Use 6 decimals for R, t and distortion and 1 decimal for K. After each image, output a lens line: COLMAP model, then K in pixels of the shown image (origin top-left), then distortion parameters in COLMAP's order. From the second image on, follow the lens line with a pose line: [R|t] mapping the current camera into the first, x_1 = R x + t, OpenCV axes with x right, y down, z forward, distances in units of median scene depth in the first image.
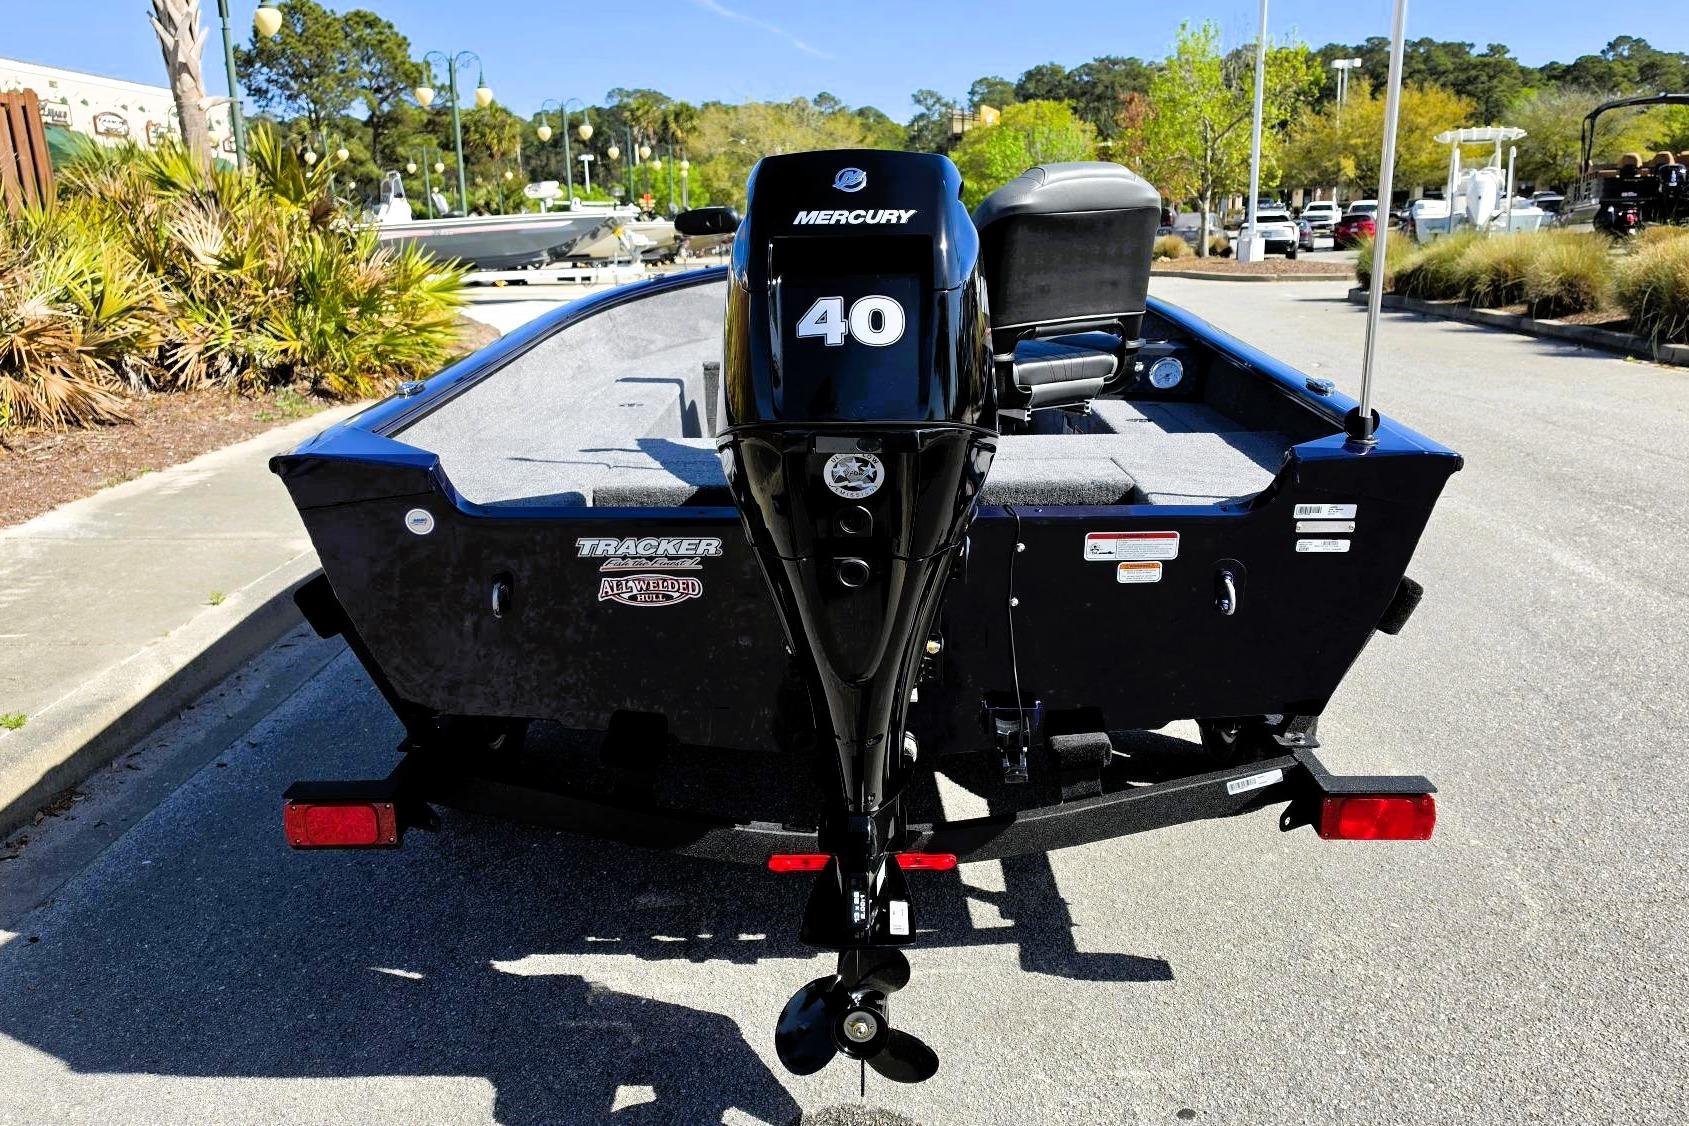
lens RADIAL K [[1389.6, 0, 842.0], [0, 1389.6, 571.5], [0, 0, 1]] dist [0.088564, -0.133615]
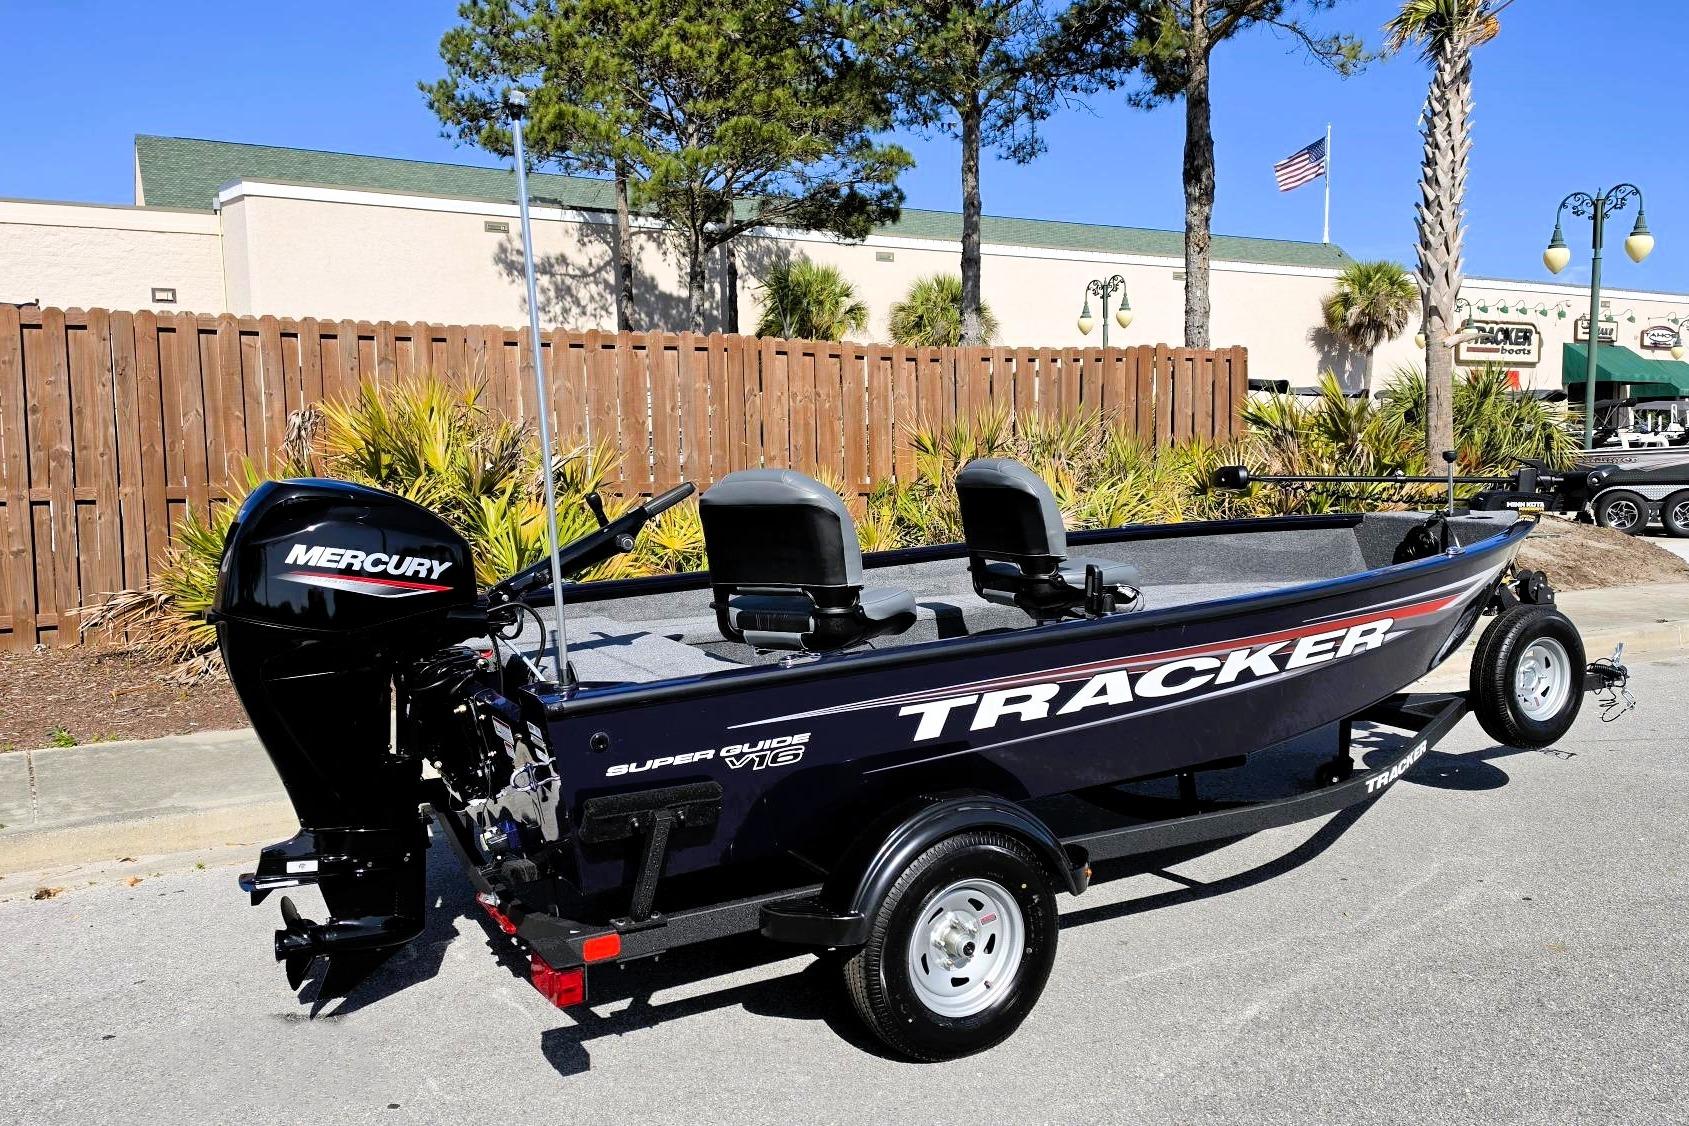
lens RADIAL K [[1377.2, 0, 840.7], [0, 1377.2, 567.9], [0, 0, 1]] dist [0.121147, -0.200286]
pose [[0.504968, 0.091363, -0.858289, 0.070481], [-0.212067, 0.977035, -0.020765, -0.009971], [0.836681, 0.192500, 0.512746, 0.021776]]
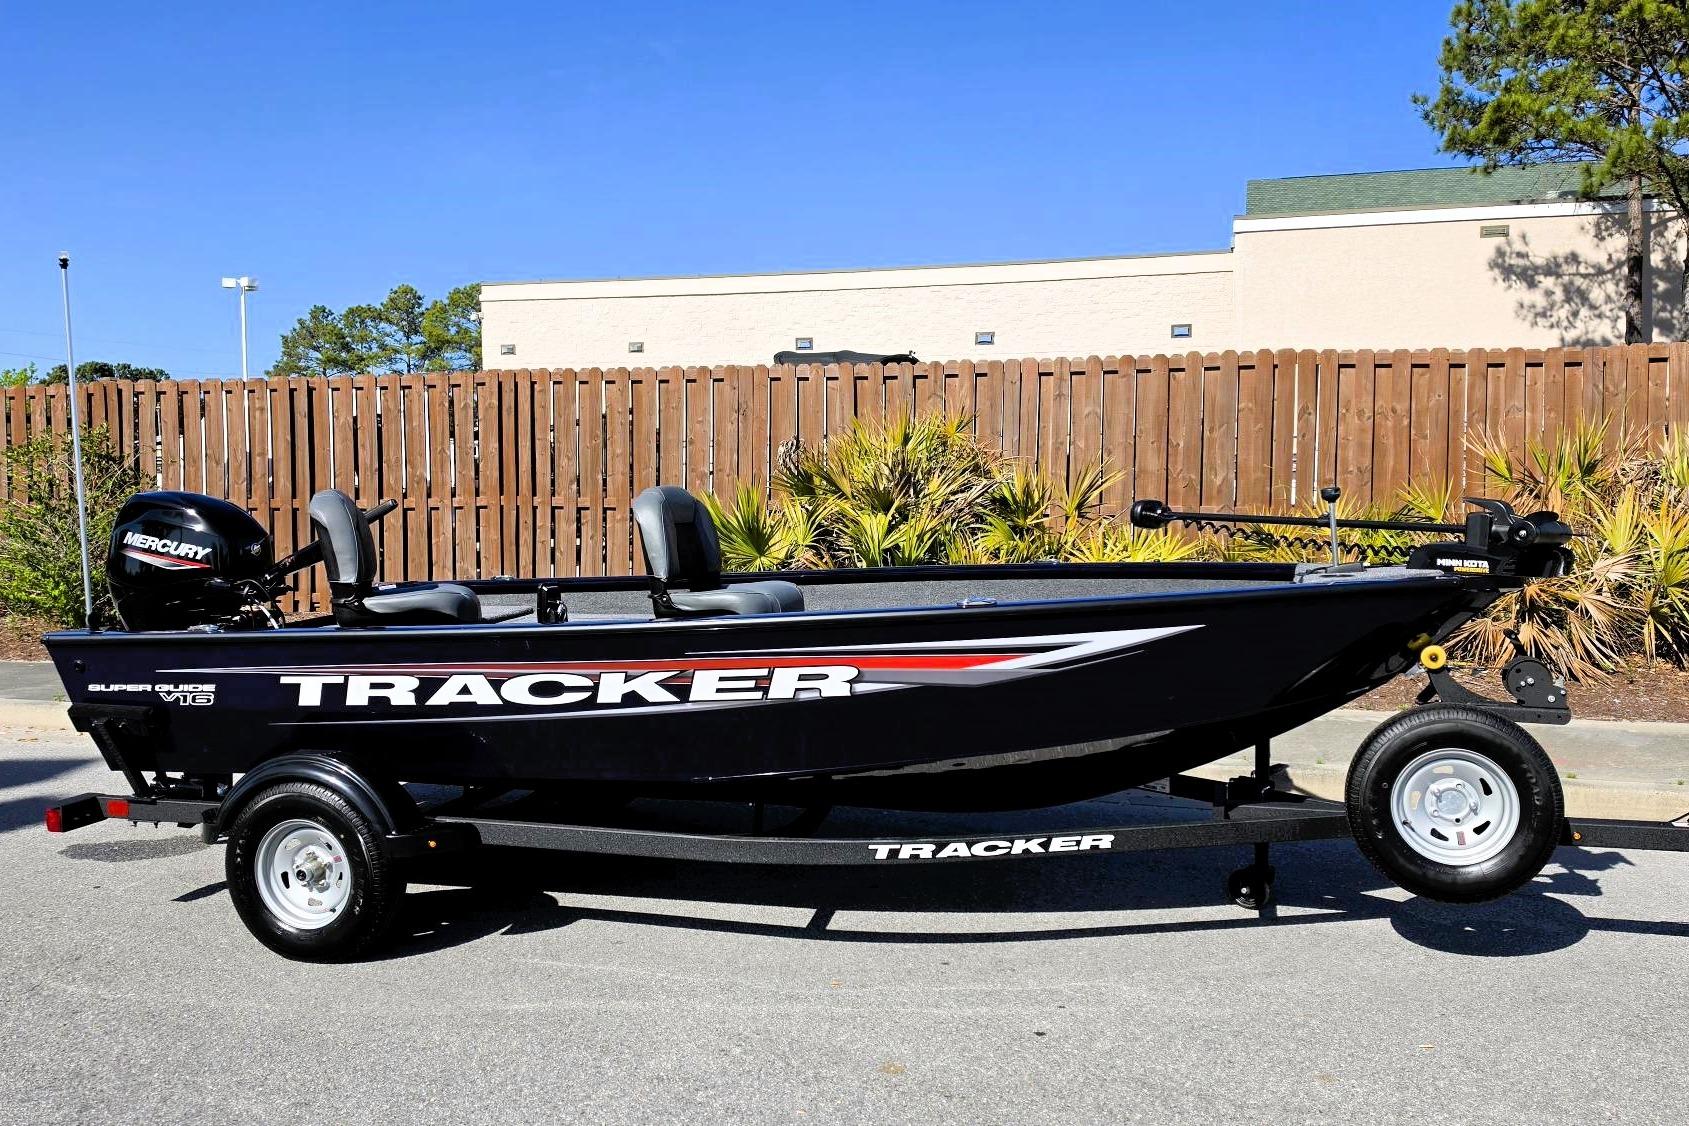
lens RADIAL K [[1377.2, 0, 840.7], [0, 1377.2, 567.9], [0, 0, 1]] dist [0.121147, -0.200286]
pose [[-0.265889, 0.087400, -0.960034, 0.087869], [-0.228749, 0.961718, 0.150907, -0.031827], [0.936471, 0.259731, -0.235717, 0.106805]]
